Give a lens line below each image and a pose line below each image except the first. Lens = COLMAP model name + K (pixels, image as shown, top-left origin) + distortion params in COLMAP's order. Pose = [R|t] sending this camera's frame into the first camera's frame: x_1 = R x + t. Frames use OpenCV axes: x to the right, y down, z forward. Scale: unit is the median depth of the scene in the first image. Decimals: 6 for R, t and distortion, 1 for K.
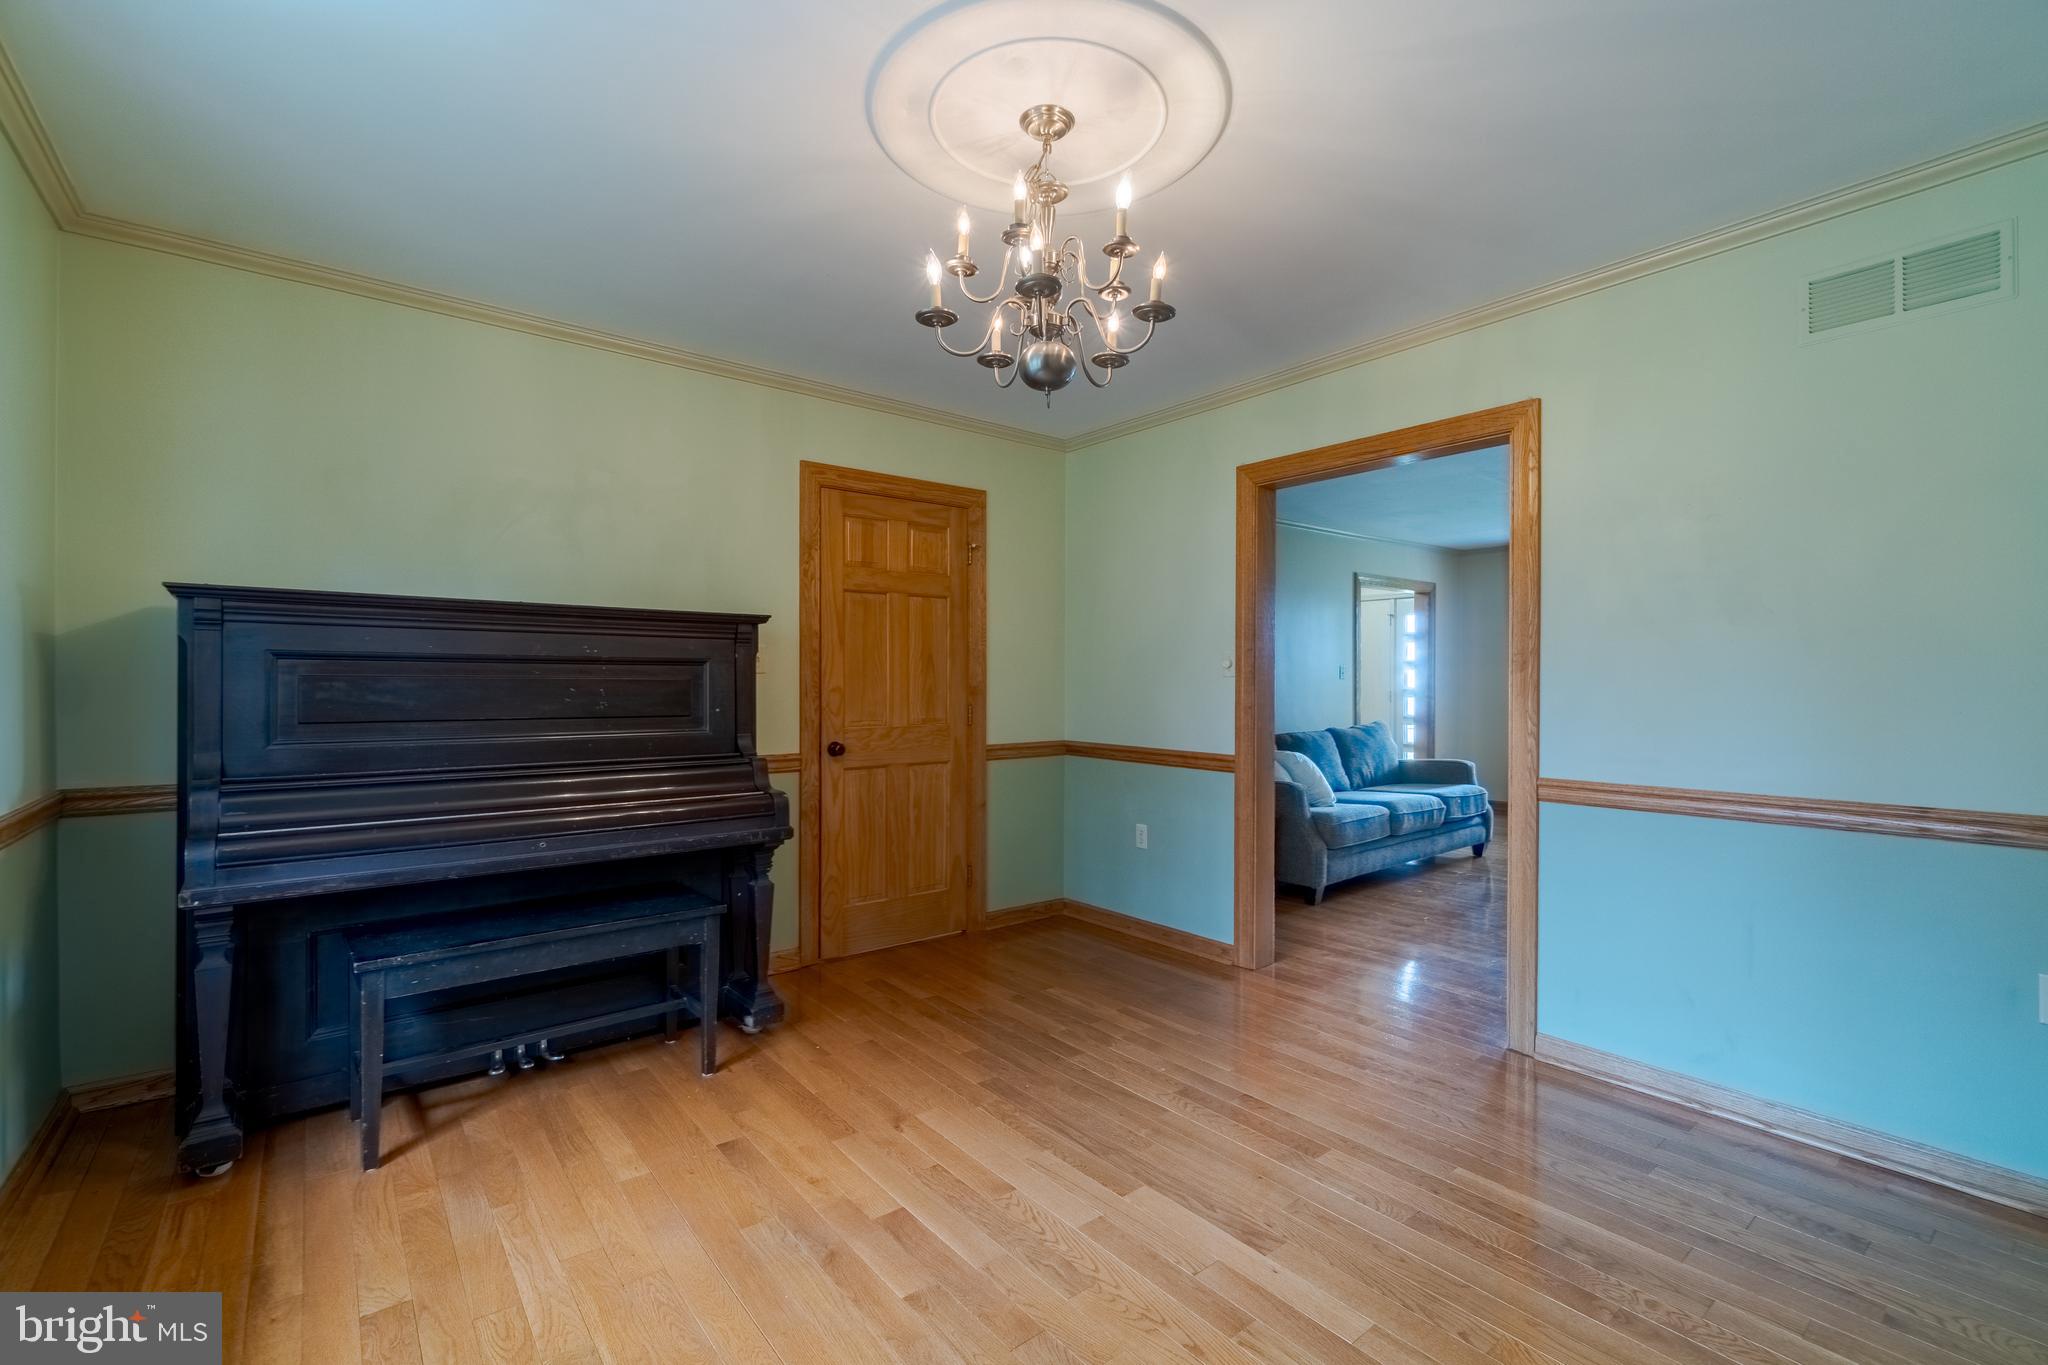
lens RADIAL K [[897.0, 0, 1024.0], [0, 897.0, 682.5], [0, 0, 1]] dist [-0.000727, -0.000234]
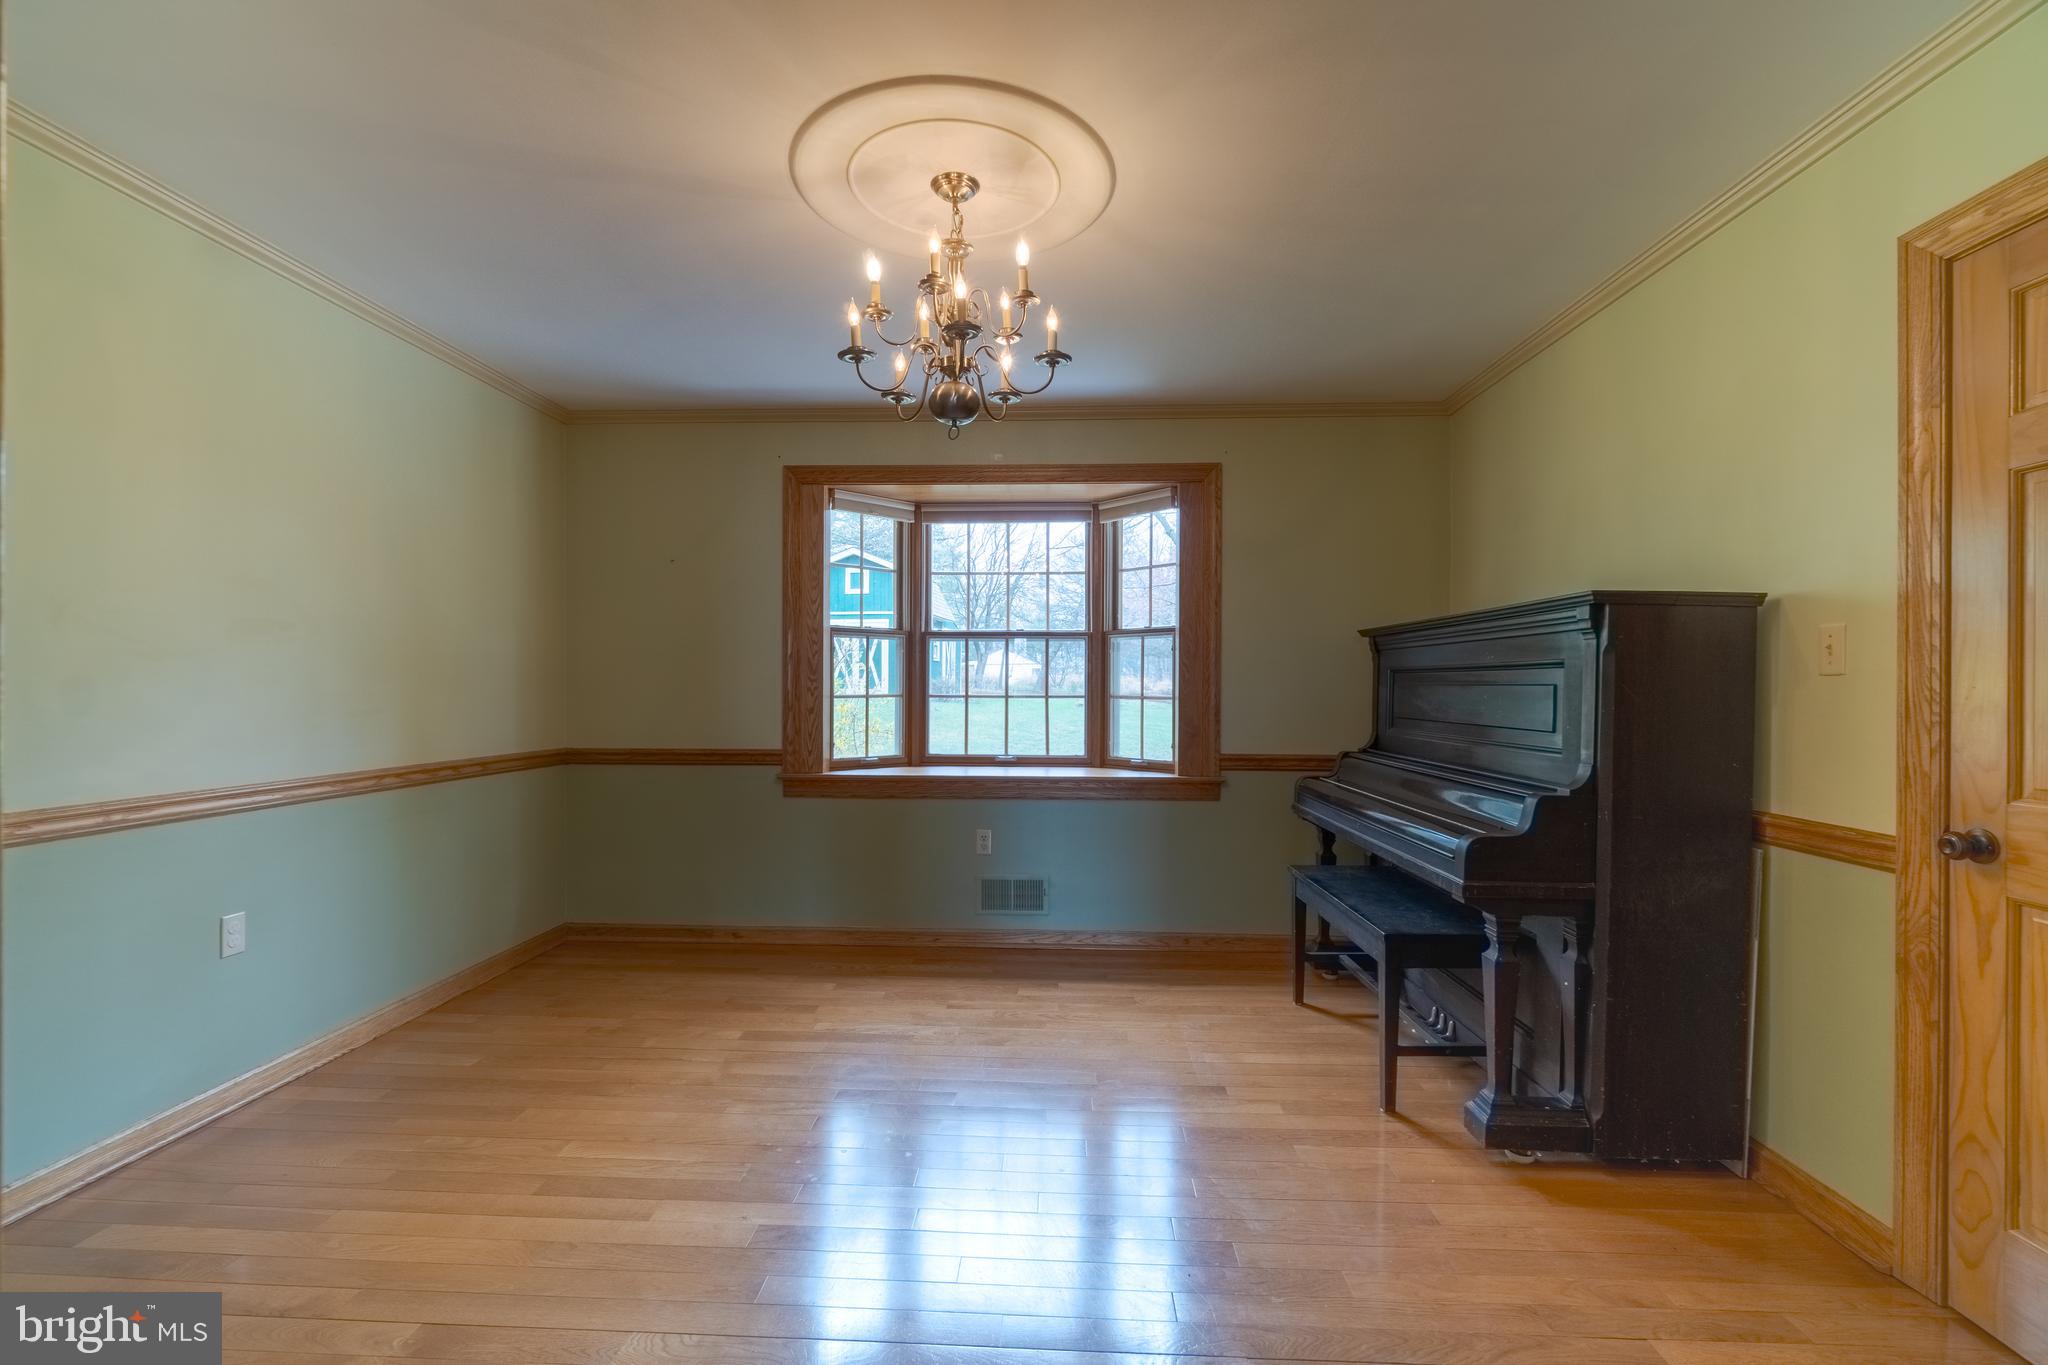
lens RADIAL K [[878.4, 0, 1034.1], [0, 878.4, 694.6], [0, 0, 1]] dist [-0.000032, -0.000058]
pose [[-0.659753, -0.004090, -0.751472, 0.598560], [-0.007746, 0.999969, 0.001358, 0.006510], [0.751443, 0.006717, -0.659764, 1.375151]]
